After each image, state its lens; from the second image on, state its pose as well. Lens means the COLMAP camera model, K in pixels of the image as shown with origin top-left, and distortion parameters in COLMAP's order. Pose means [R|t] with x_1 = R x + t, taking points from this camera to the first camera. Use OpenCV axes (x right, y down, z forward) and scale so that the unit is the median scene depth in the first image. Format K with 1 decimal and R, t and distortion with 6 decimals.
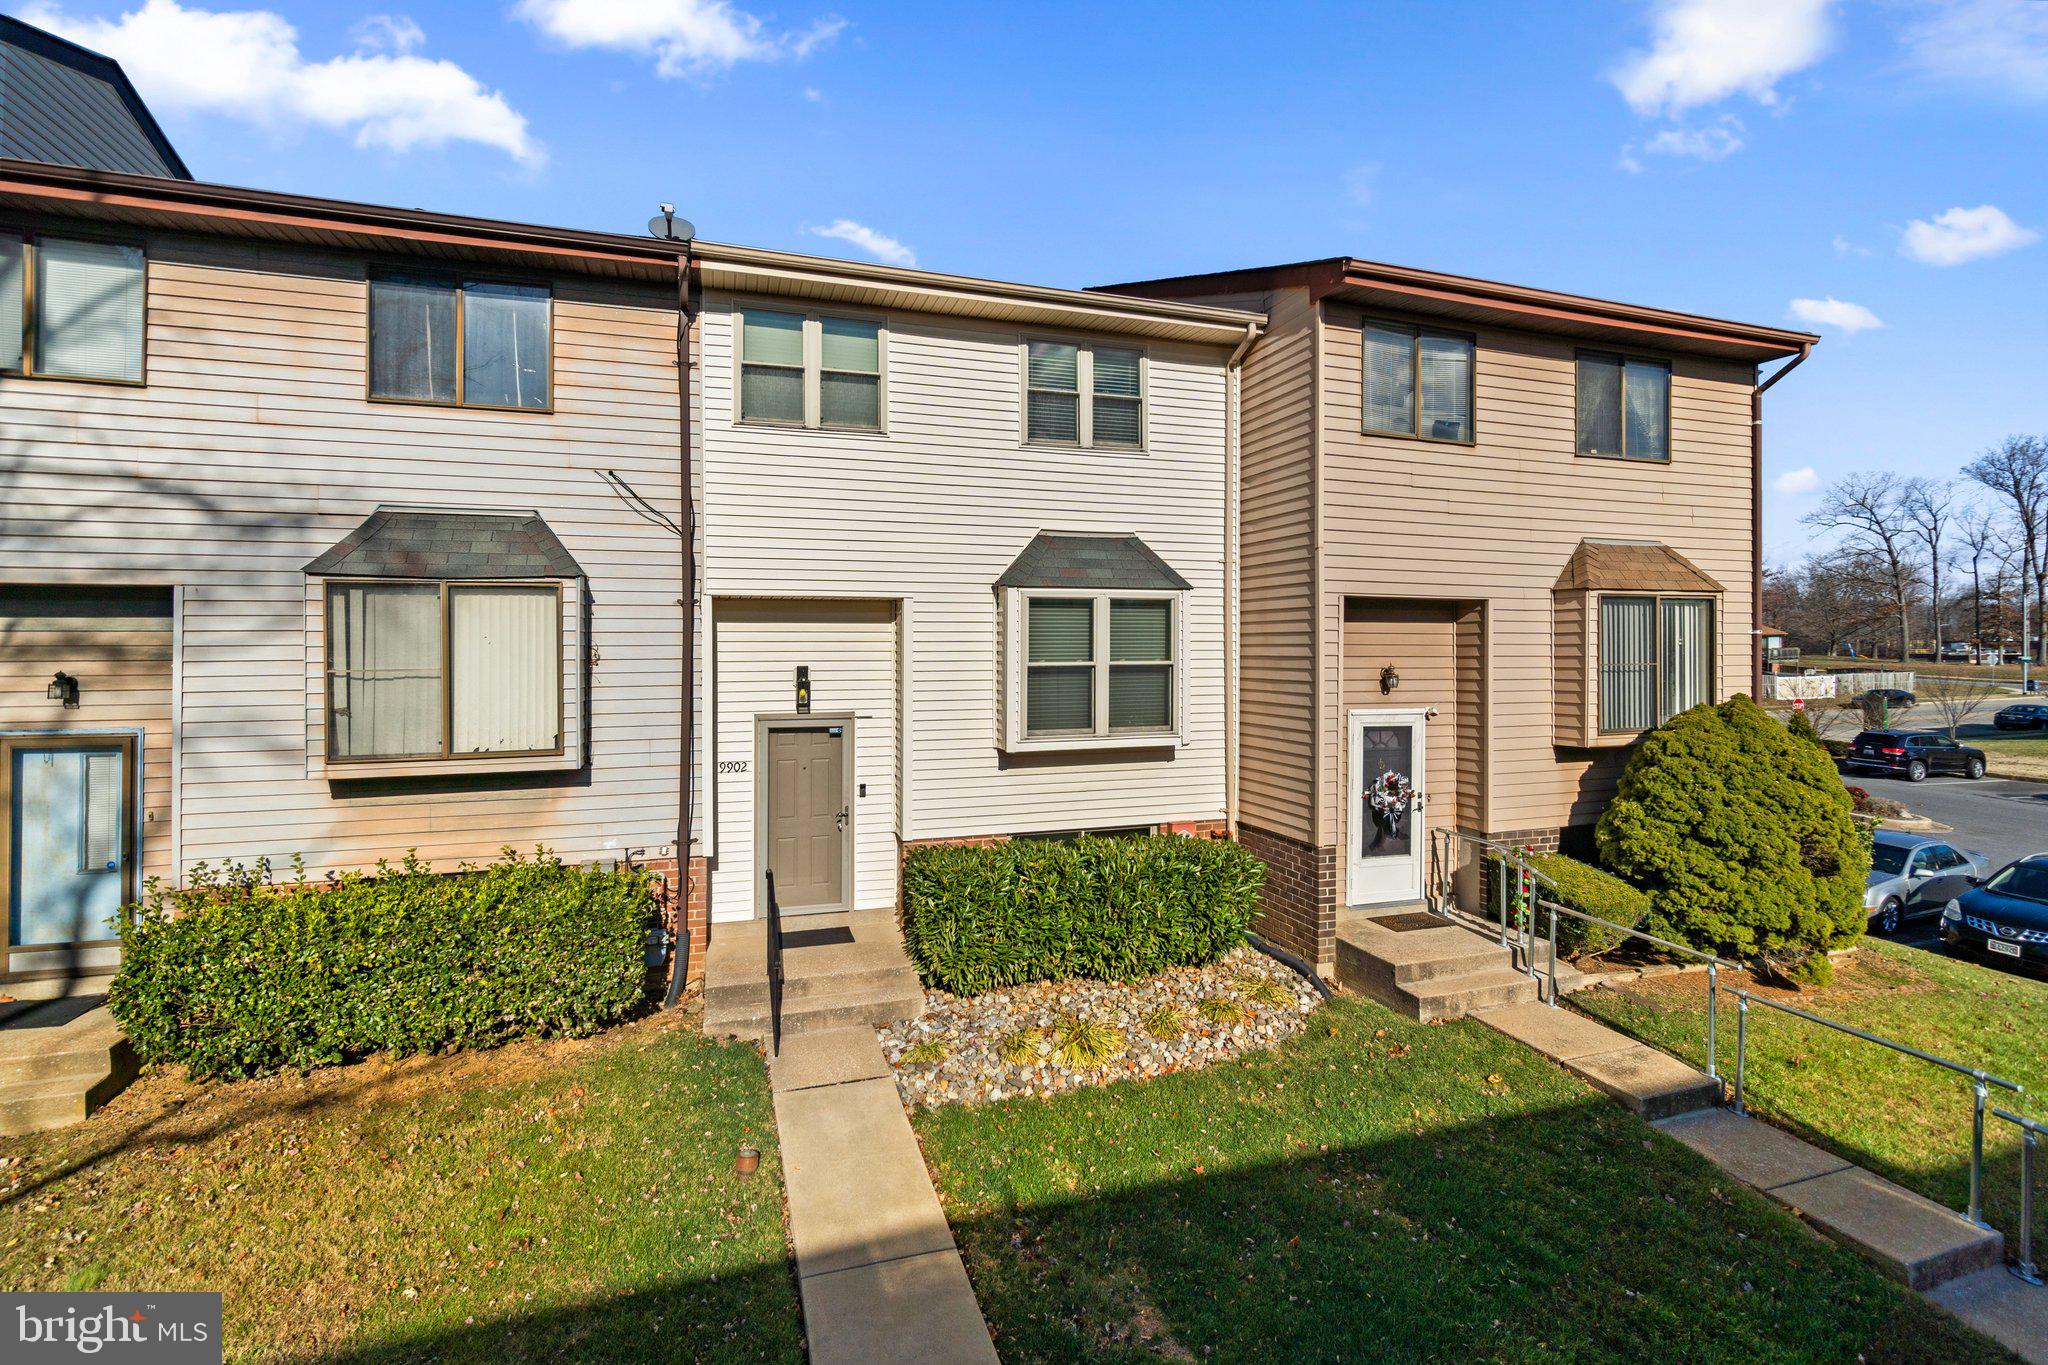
lens RADIAL K [[885.4, 0, 1086.3], [0, 885.4, 648.6], [0, 0, 1]] dist [-0.000700, -0.001509]
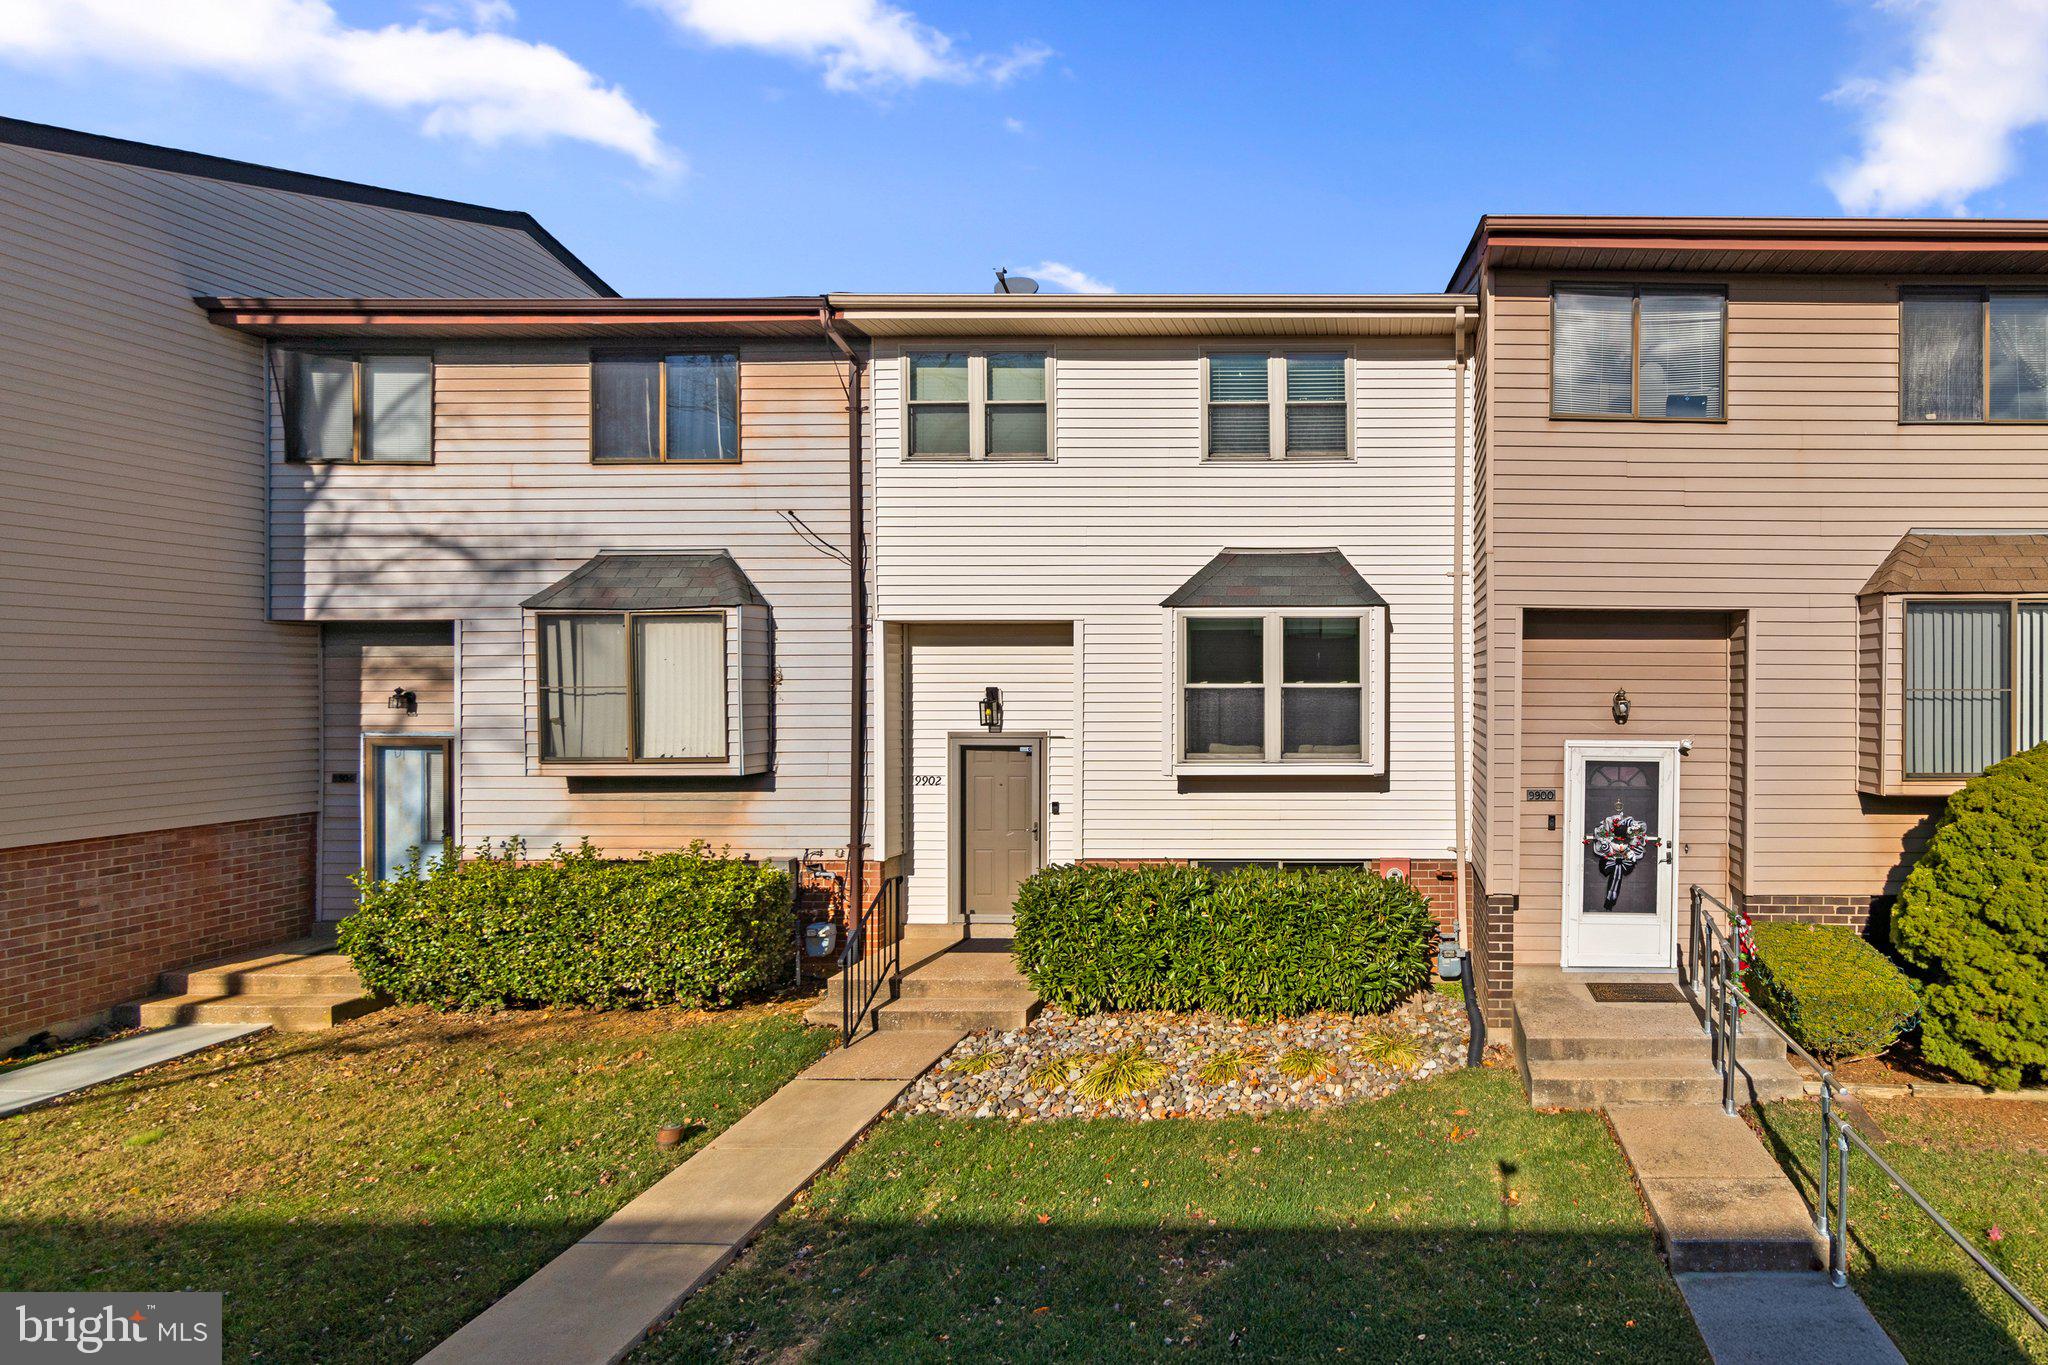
lens RADIAL K [[885.4, 0, 1027.8], [0, 885.4, 680.9], [0, 0, 1]] dist [-0.000700, -0.001509]
pose [[0.951896, 0.003283, -0.306403, 0.096768], [0.000033, 0.999941, 0.010819, 0.001987], [0.306421, -0.010308, 0.951840, 0.026341]]
